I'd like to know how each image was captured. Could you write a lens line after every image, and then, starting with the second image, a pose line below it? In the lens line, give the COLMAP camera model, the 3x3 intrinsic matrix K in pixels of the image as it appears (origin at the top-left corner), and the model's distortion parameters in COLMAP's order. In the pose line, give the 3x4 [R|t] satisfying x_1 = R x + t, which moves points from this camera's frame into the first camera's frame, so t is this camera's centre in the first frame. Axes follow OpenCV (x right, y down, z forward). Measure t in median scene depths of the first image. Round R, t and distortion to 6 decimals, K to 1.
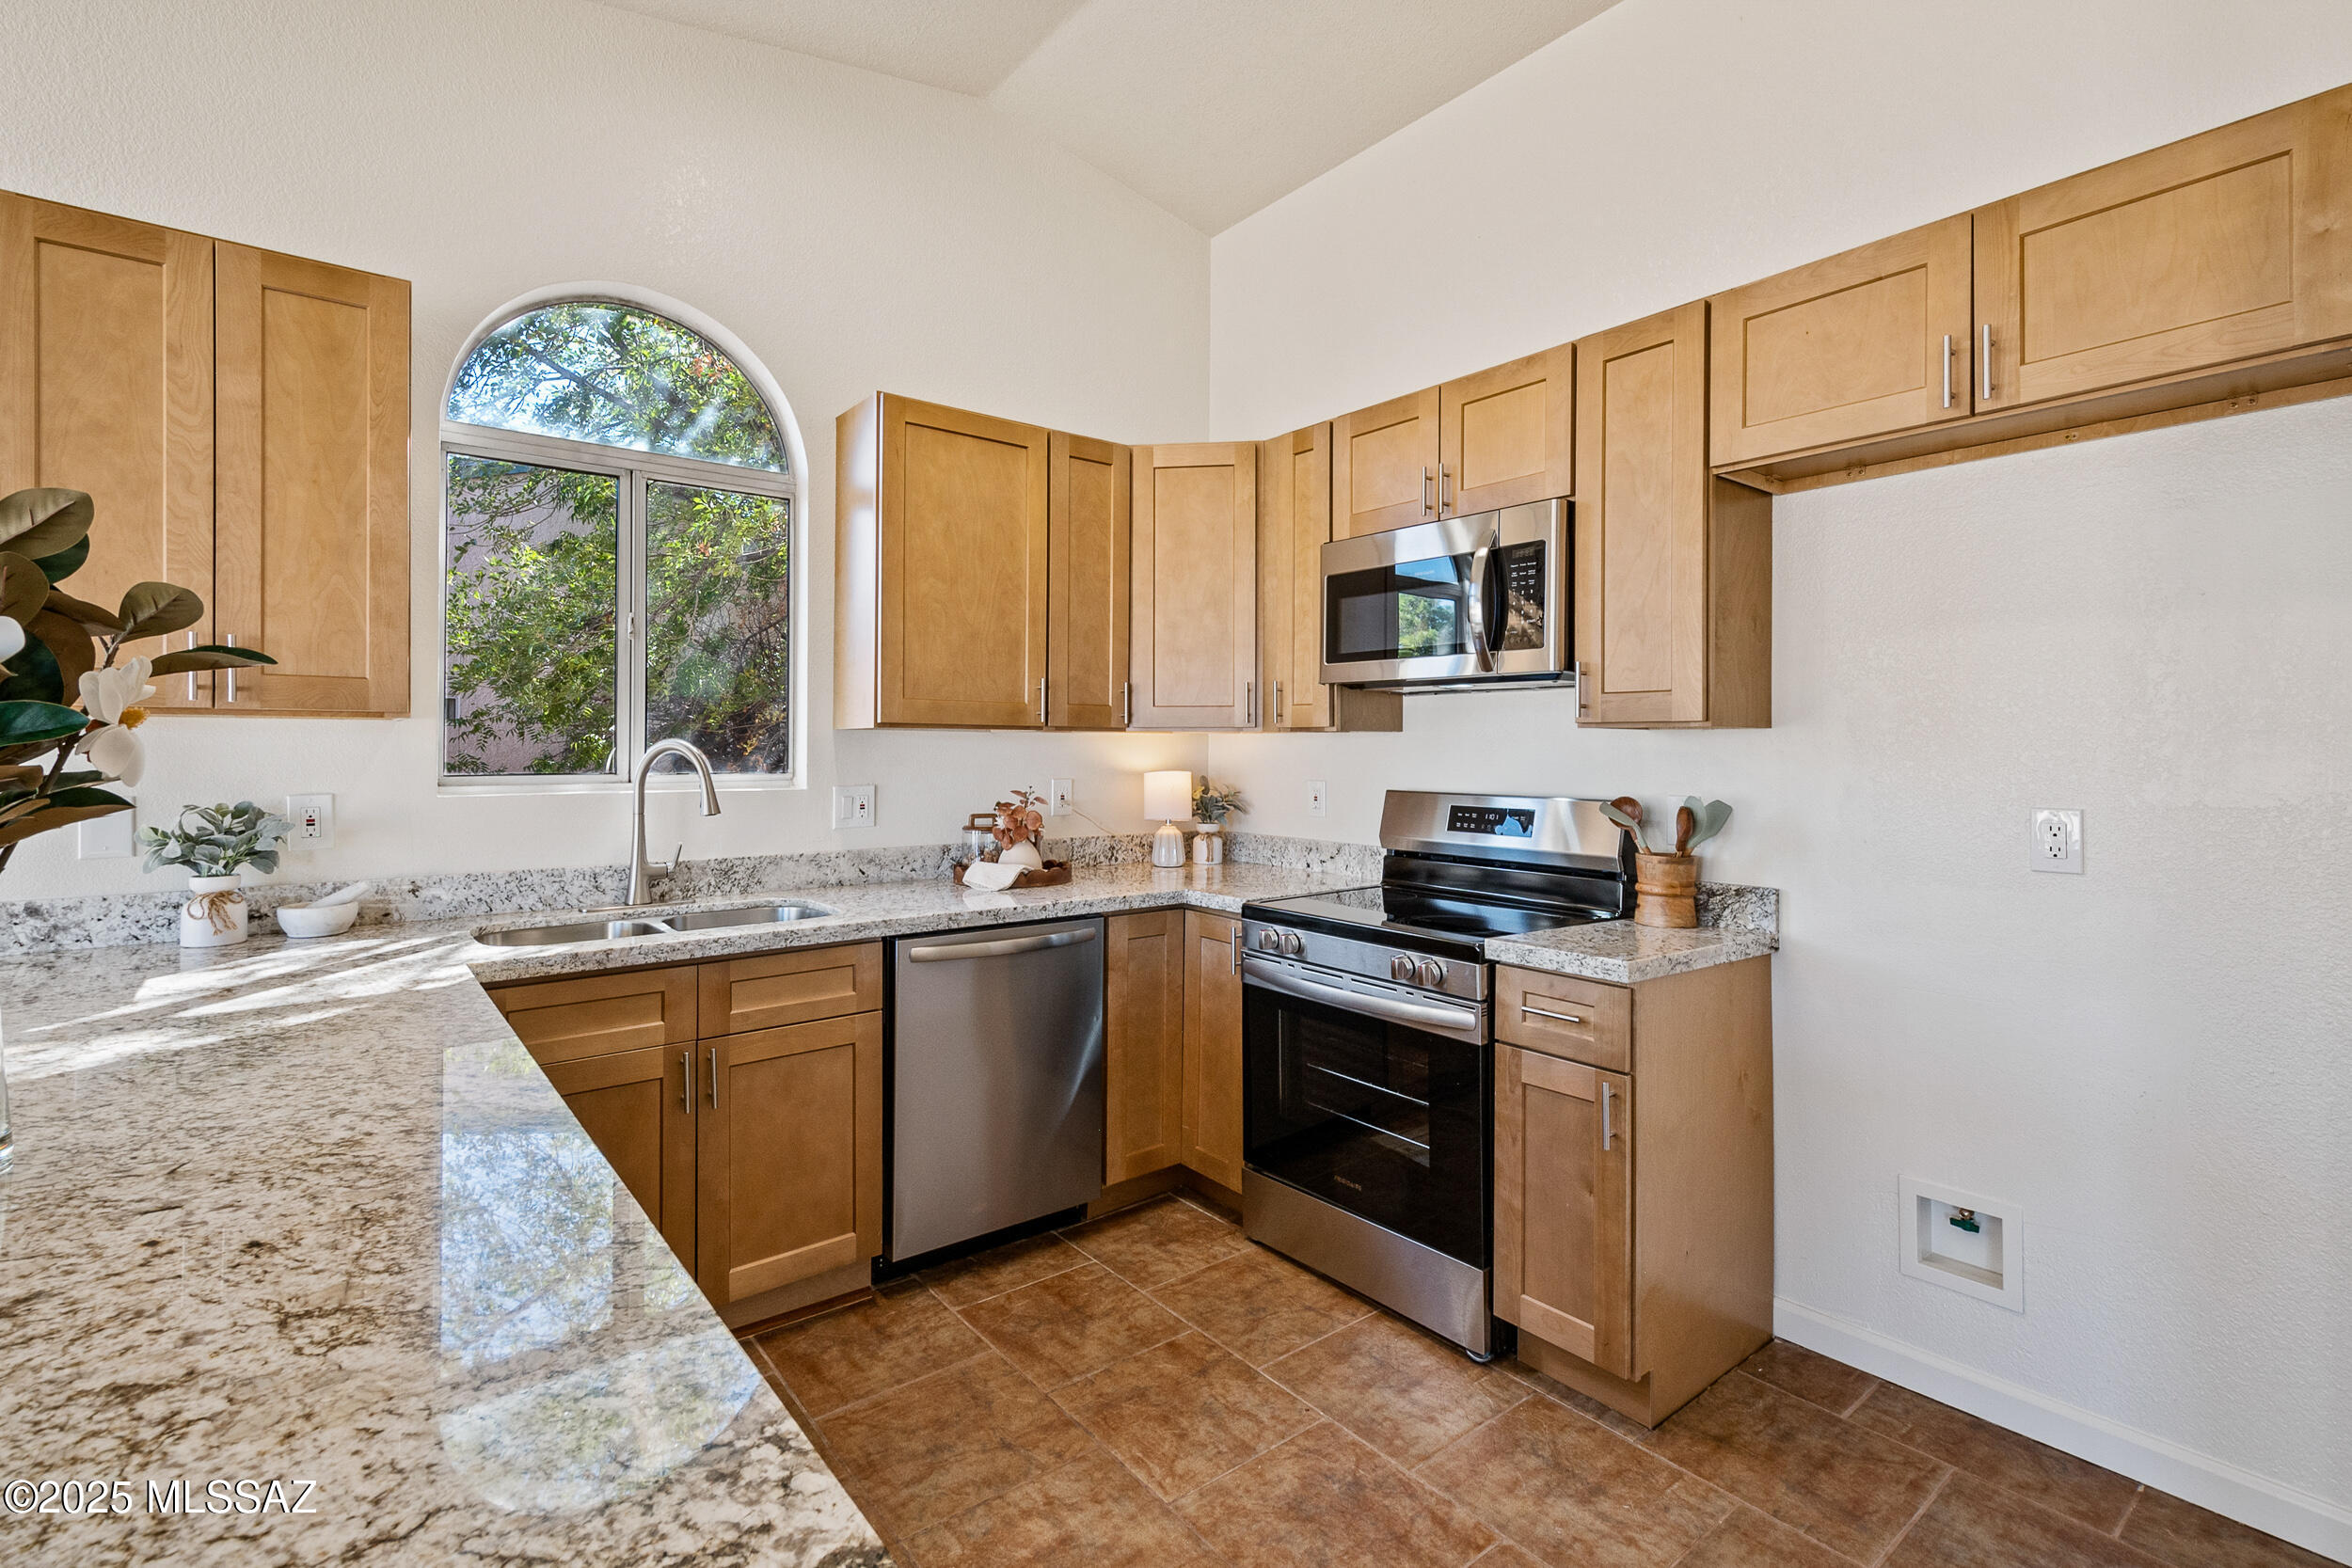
lens RADIAL K [[1066.6, 0, 1163.7], [0, 1066.6, 738.9], [0, 0, 1]] dist [0.010967, -0.000141]
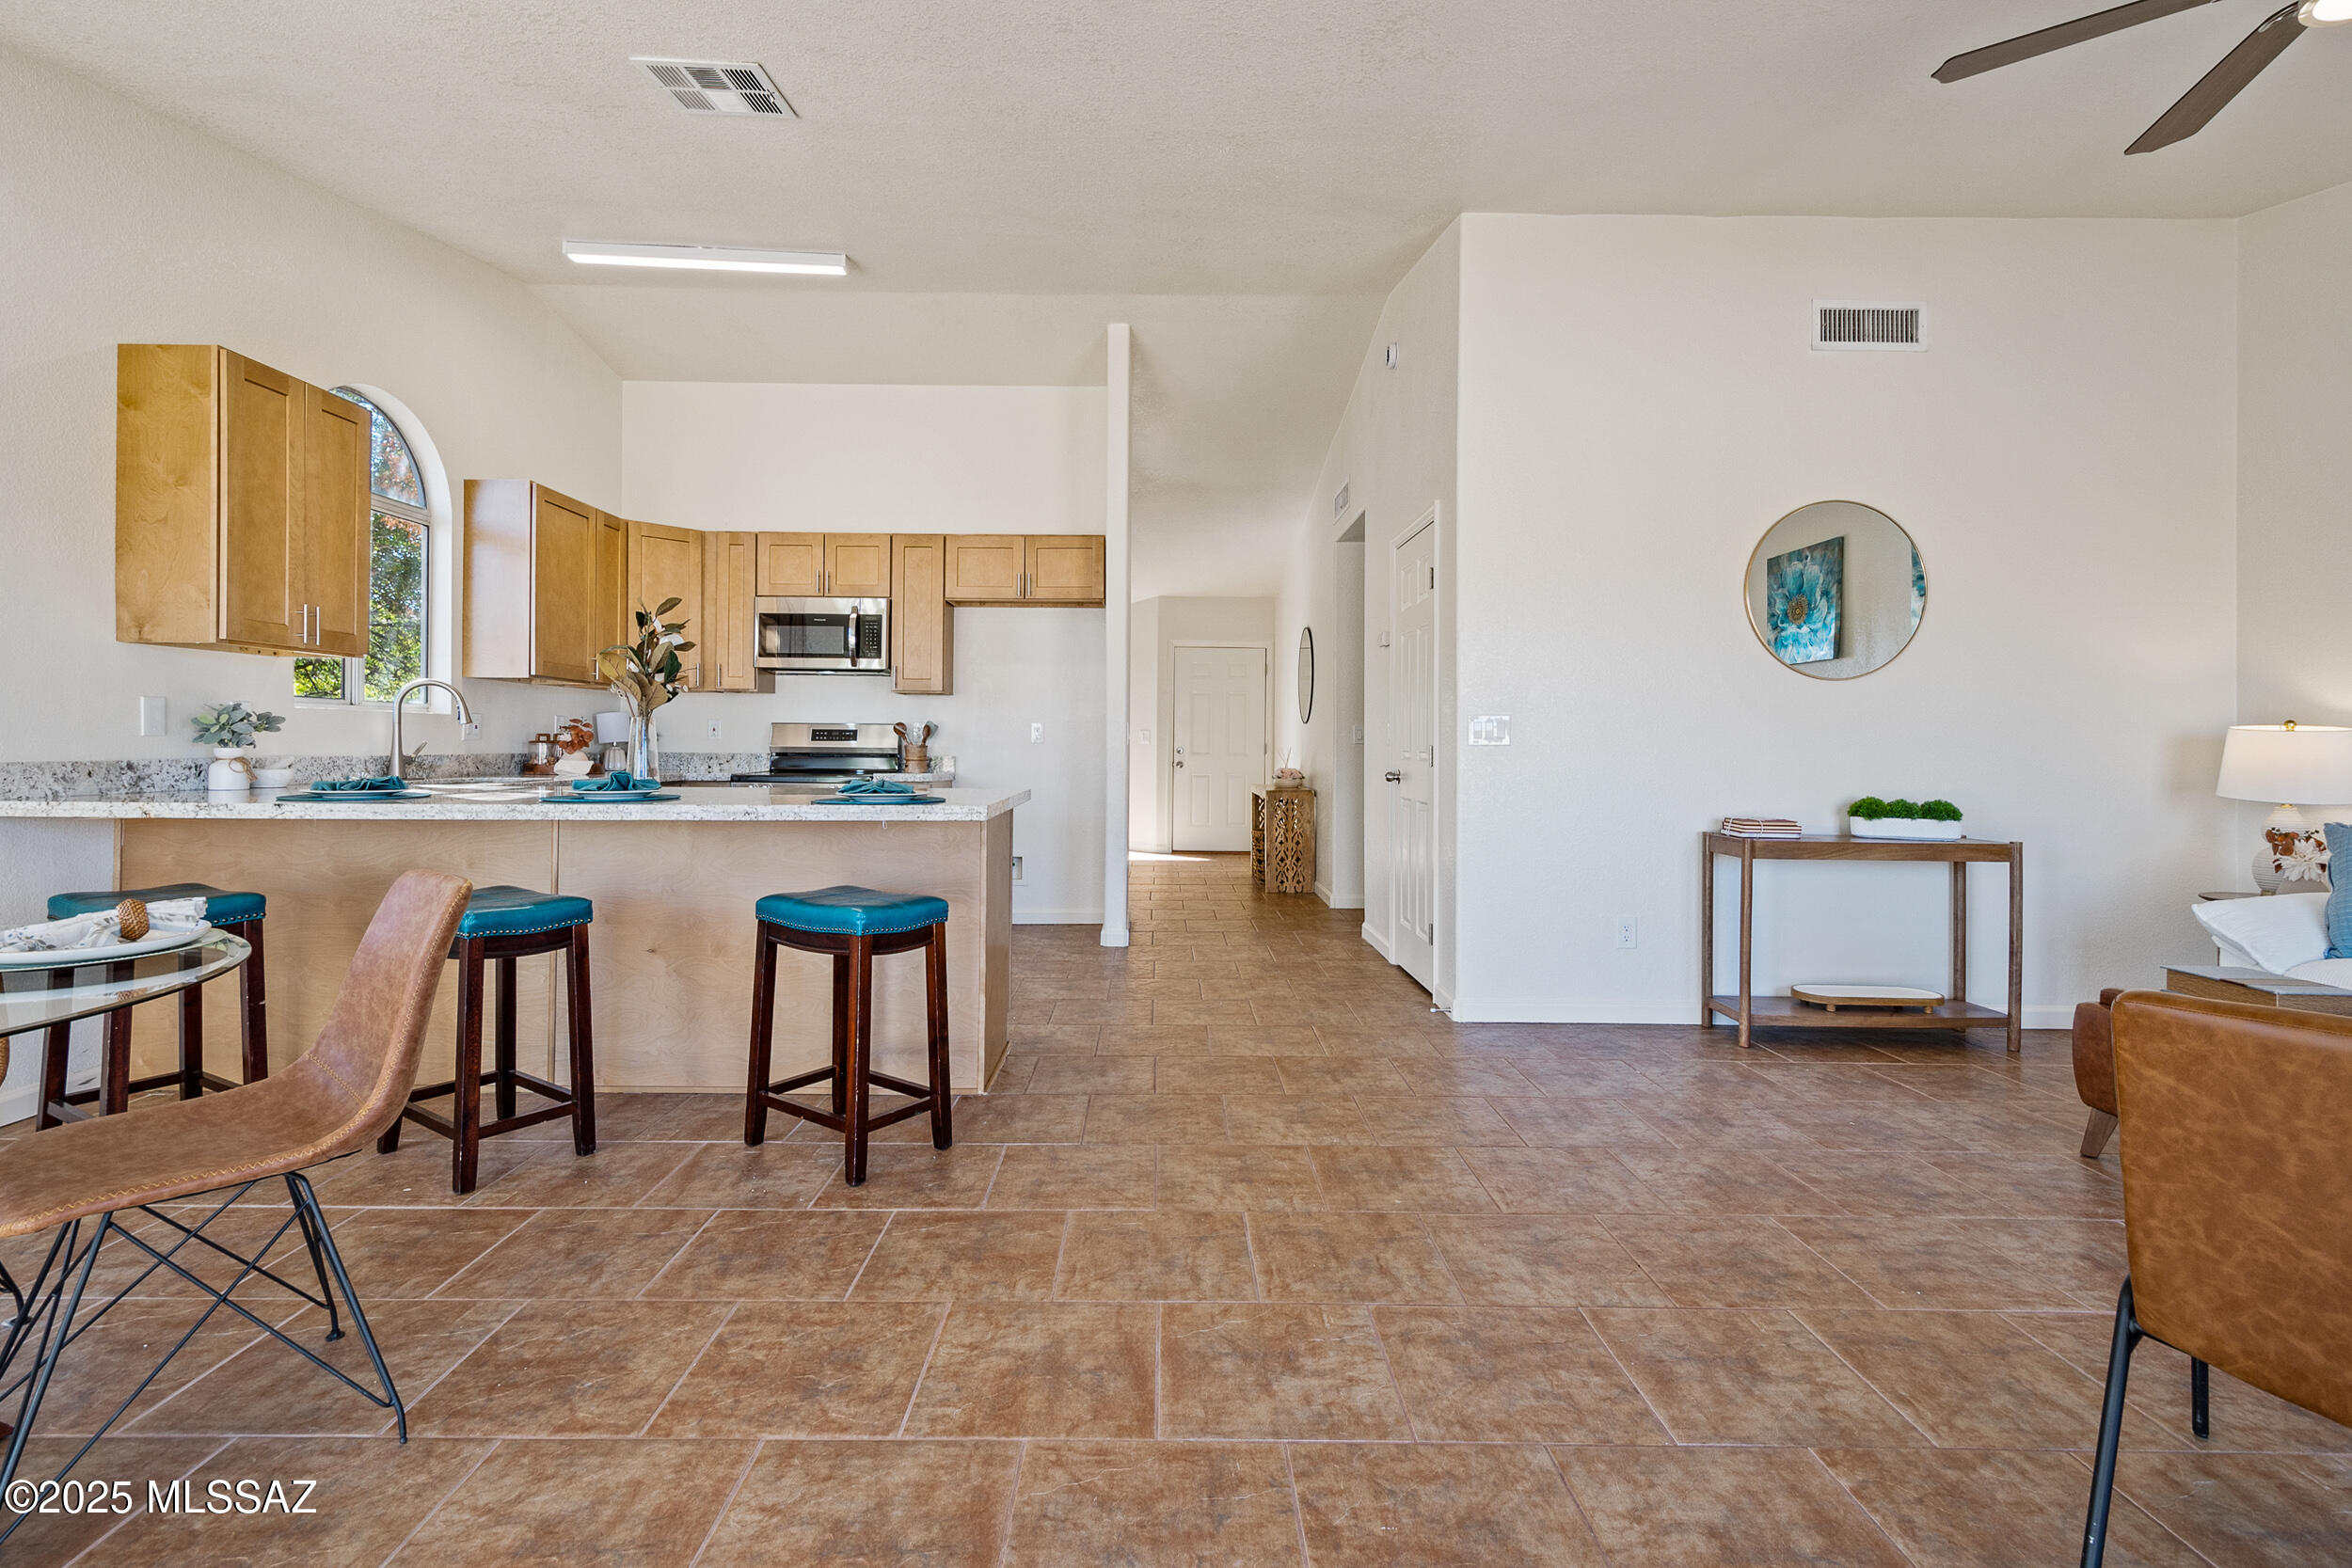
lens RADIAL K [[1056.0, 0, 1173.9], [0, 1056.0, 735.7], [0, 0, 1]] dist [0.012727, -0.000296]
pose [[0.603278, 0.006788, 0.797502, -1.096235], [-0.011199, 0.999937, -0.000040, 0.077783], [-0.797452, -0.008907, 0.603316, -0.929832]]
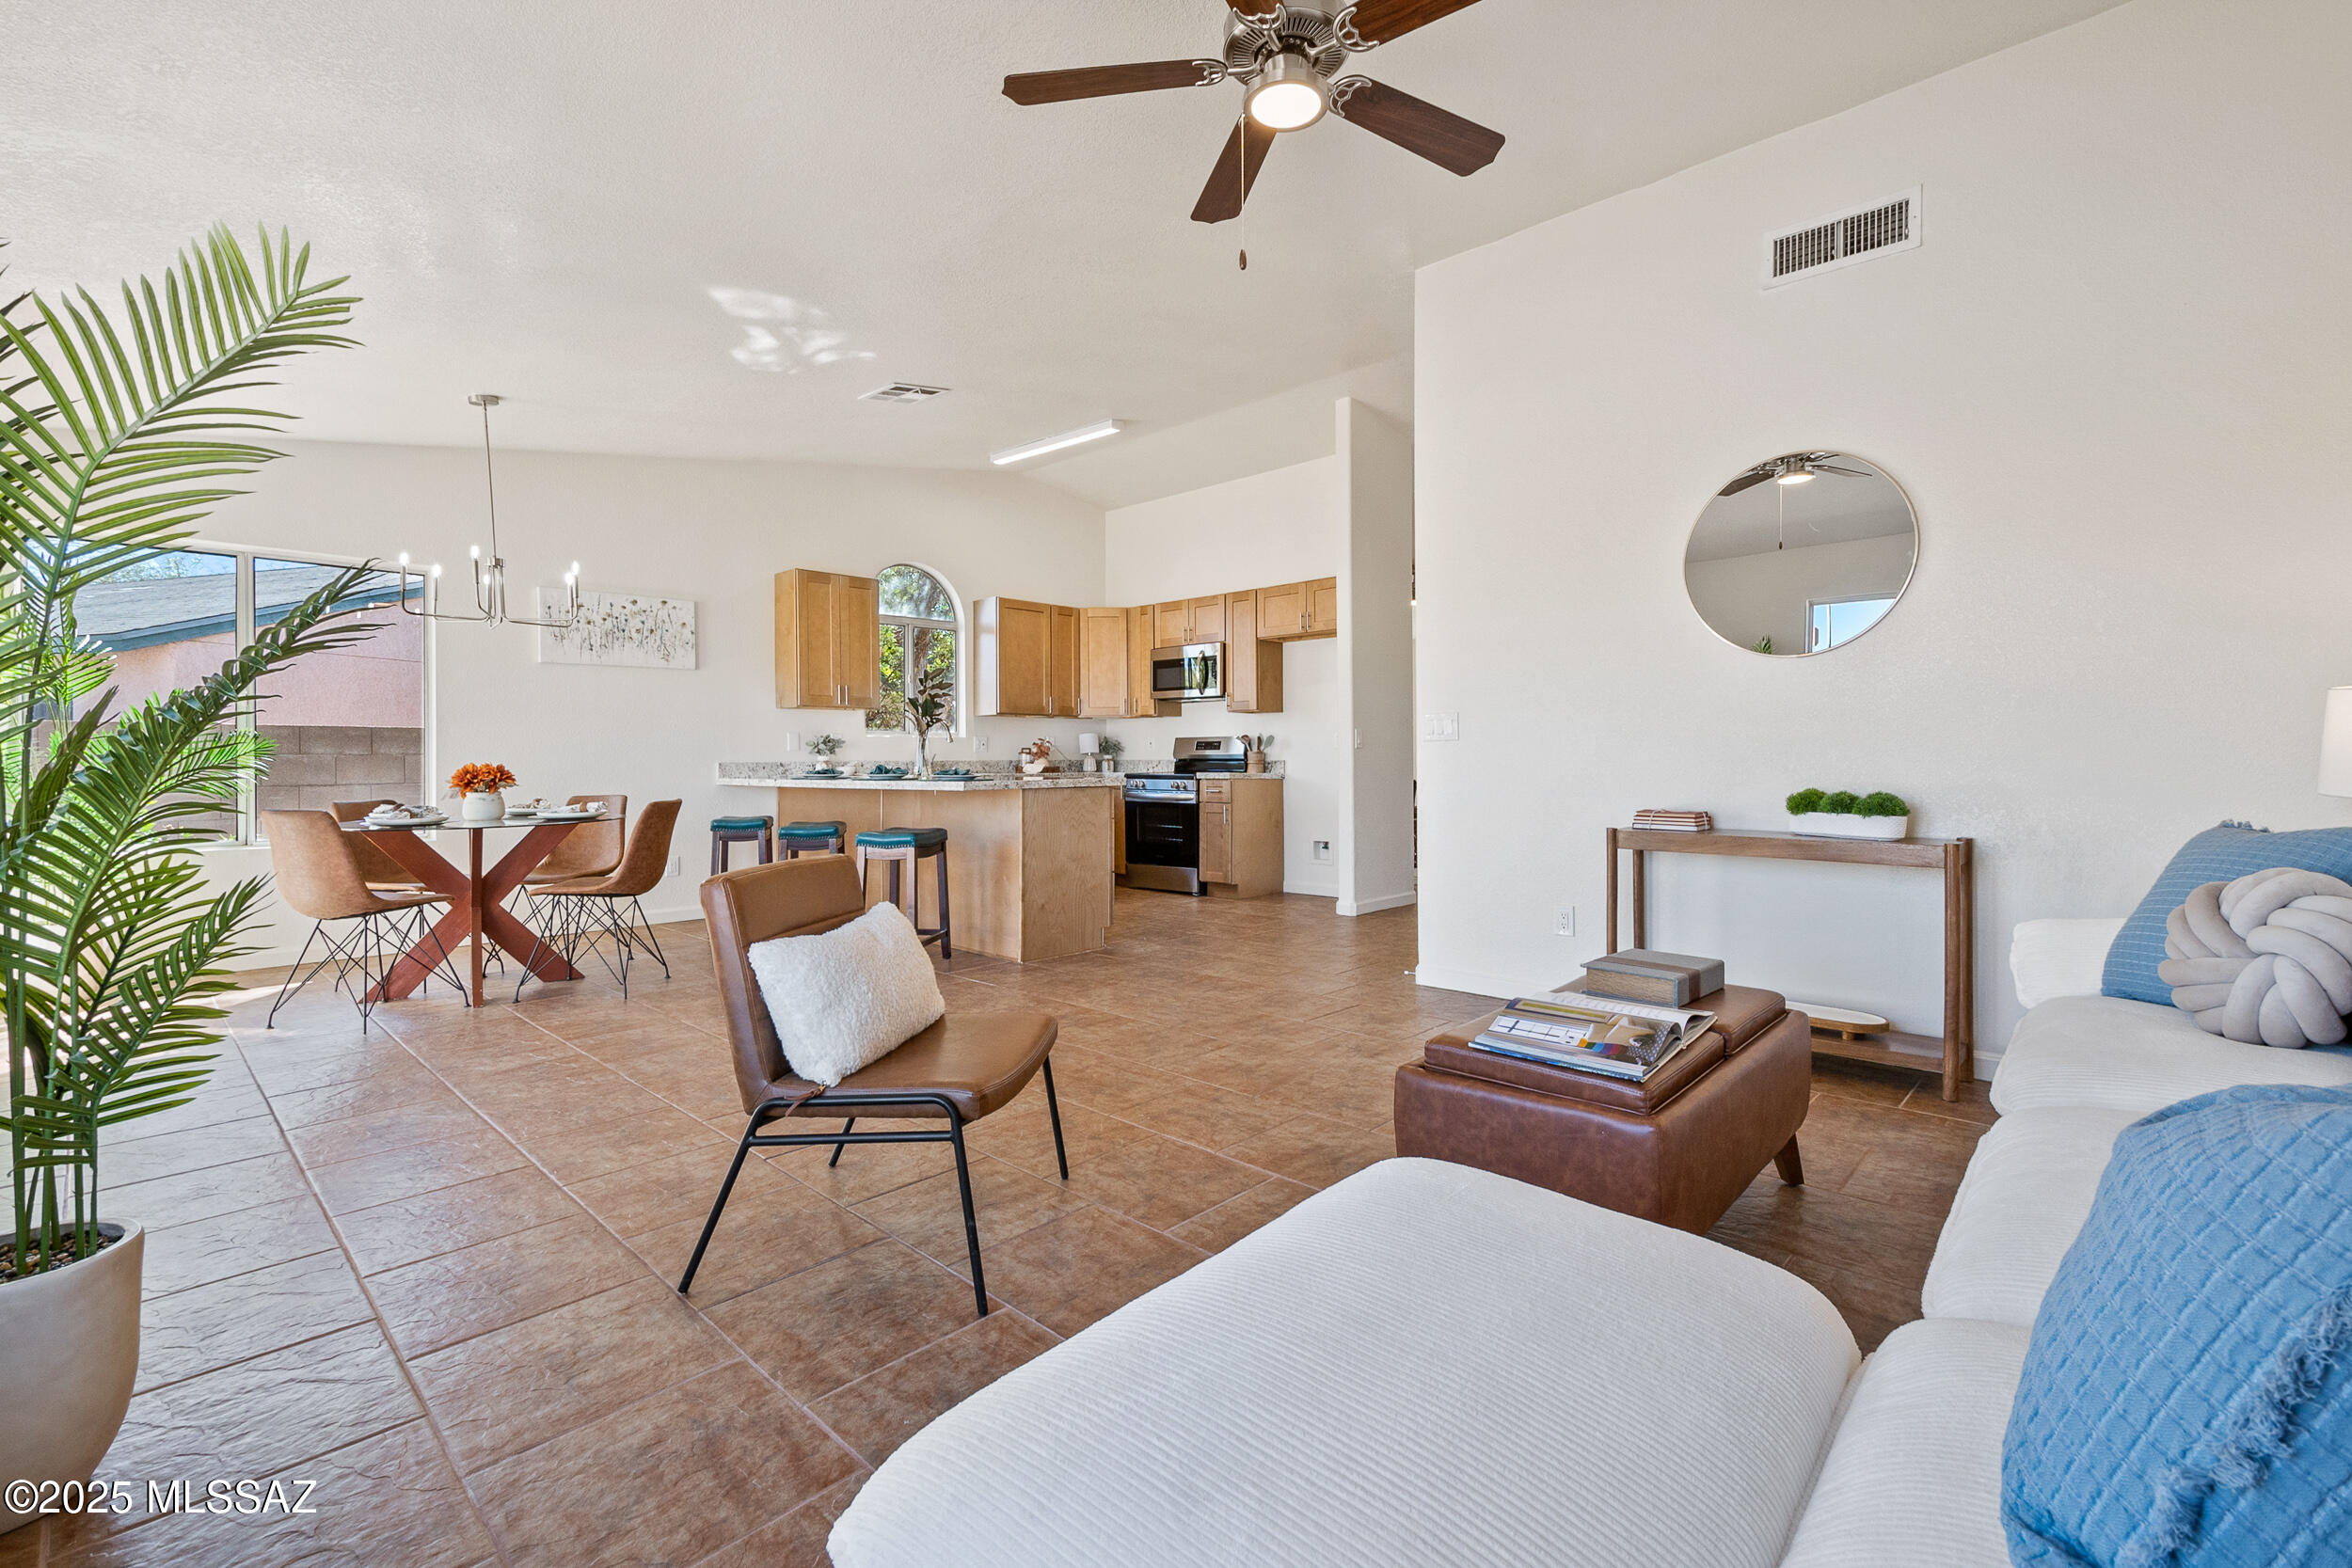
lens RADIAL K [[1041.0, 0, 1184.5], [0, 1041.0, 758.0], [0, 0, 1]] dist [0.009978, -0.000252]
pose [[0.987825, -0.009438, 0.155285, -0.226187], [0.008507, 0.999942, 0.006662, 0.101643], [-0.155339, -0.005260, 0.987847, -2.021544]]
